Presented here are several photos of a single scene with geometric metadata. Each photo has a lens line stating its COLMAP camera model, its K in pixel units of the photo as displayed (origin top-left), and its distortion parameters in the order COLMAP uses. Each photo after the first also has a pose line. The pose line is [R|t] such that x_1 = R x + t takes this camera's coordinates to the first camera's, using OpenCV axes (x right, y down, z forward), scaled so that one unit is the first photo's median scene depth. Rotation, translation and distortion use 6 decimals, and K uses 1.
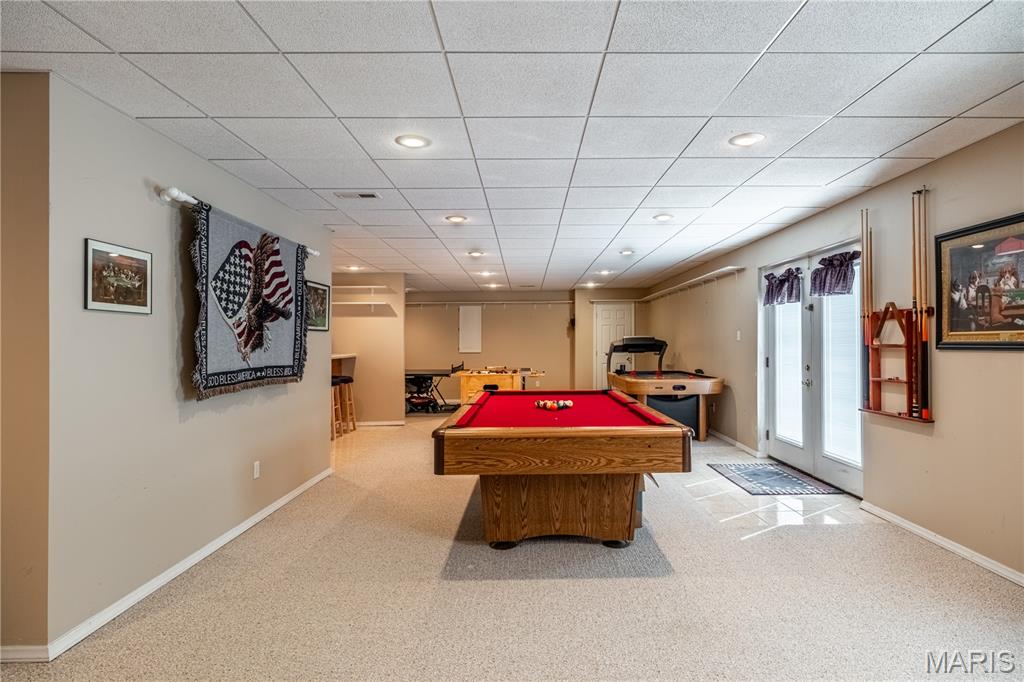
lens RADIAL K [[532.3, 0, 512.0], [0, 532.3, 341.0], [0, 0, 1]] dist [0.002327, -0.000013]
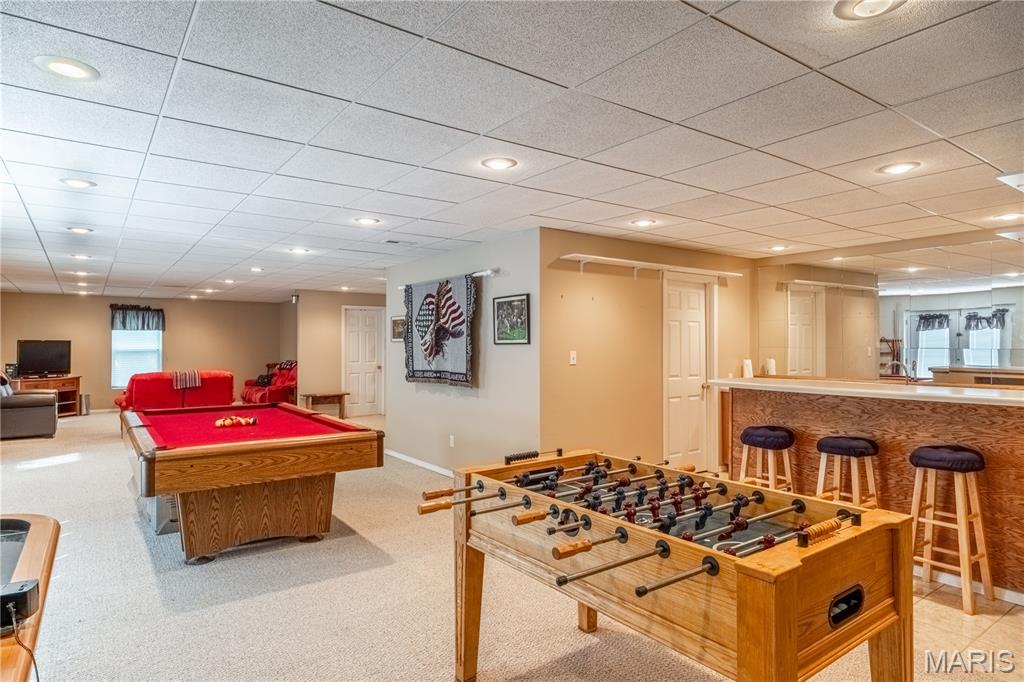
lens RADIAL K [[578.9, 0, 512.6], [0, 578.9, 318.1], [0, 0, 1]] dist [0.021195, -0.000666]
pose [[-0.788558, -0.022184, -0.614560, 0.414312], [0.007229, 0.998946, -0.045335, -0.027479], [0.614918, -0.040192, -0.787566, 2.635453]]
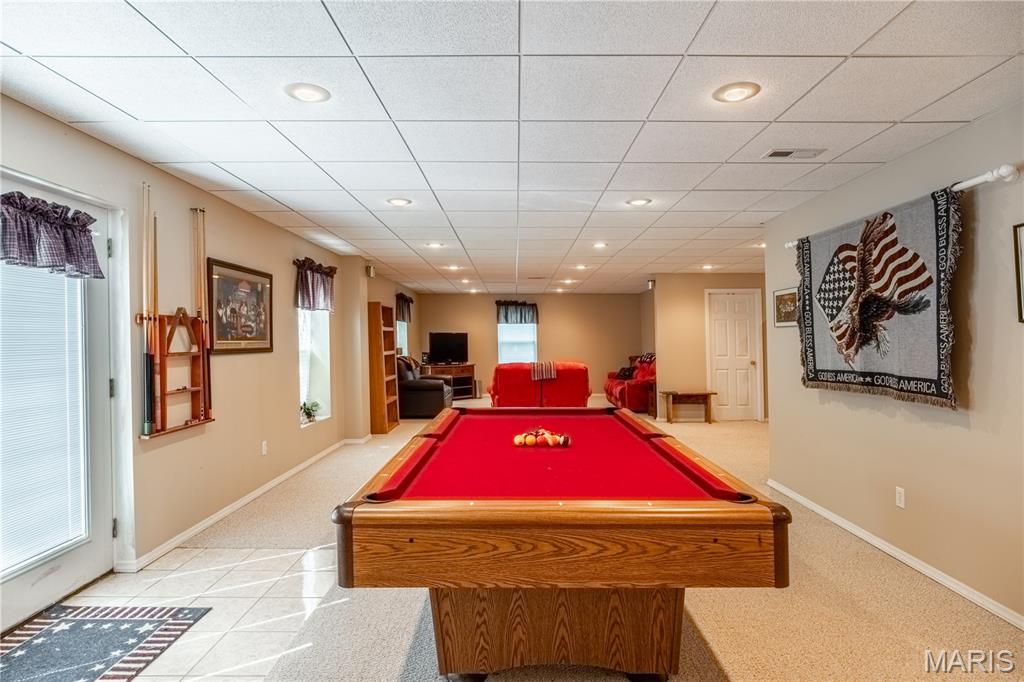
lens RADIAL K [[536.4, 0, 514.6], [0, 536.4, 327.3], [0, 0, 1]] dist [-0.004530, -0.001986]
pose [[-0.999612, 0.007536, -0.026832, 0.156117], [0.008300, 0.999560, -0.028466, -0.006474], [0.026605, -0.028678, -0.999235, 2.030819]]
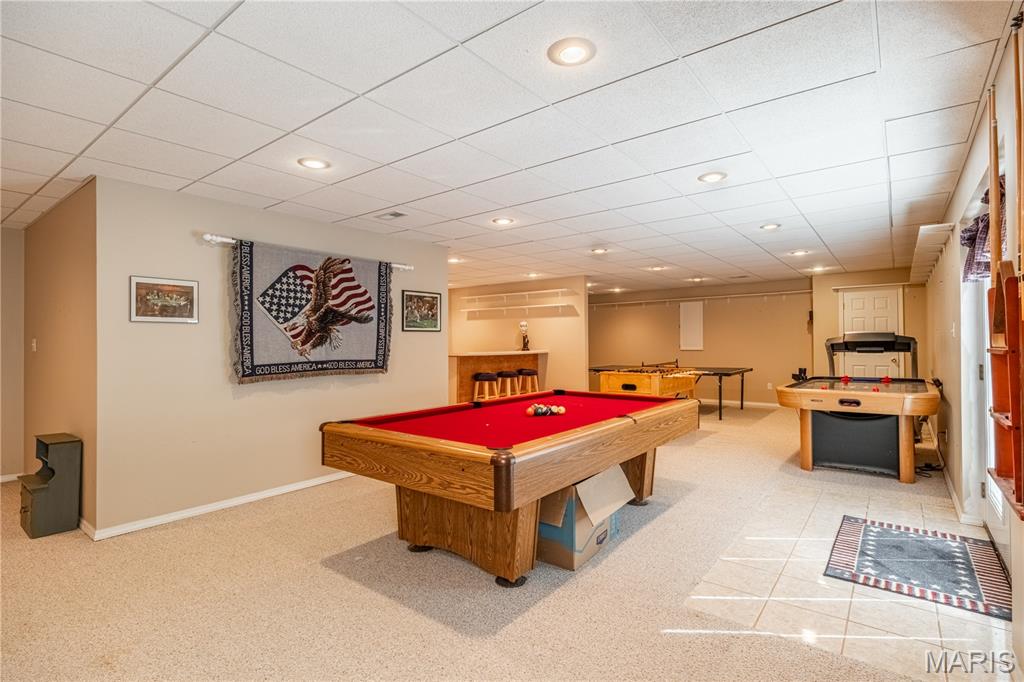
lens RADIAL K [[469.2, 0, 512.0], [0, 469.2, 341.0], [0, 0, 1]] dist [0.014409, -0.000086]
pose [[0.795223, -0.001284, -0.606315, 0.628527], [0.005269, 0.999975, 0.004793, -0.002448], [0.606294, -0.007006, 0.795210, 0.394712]]
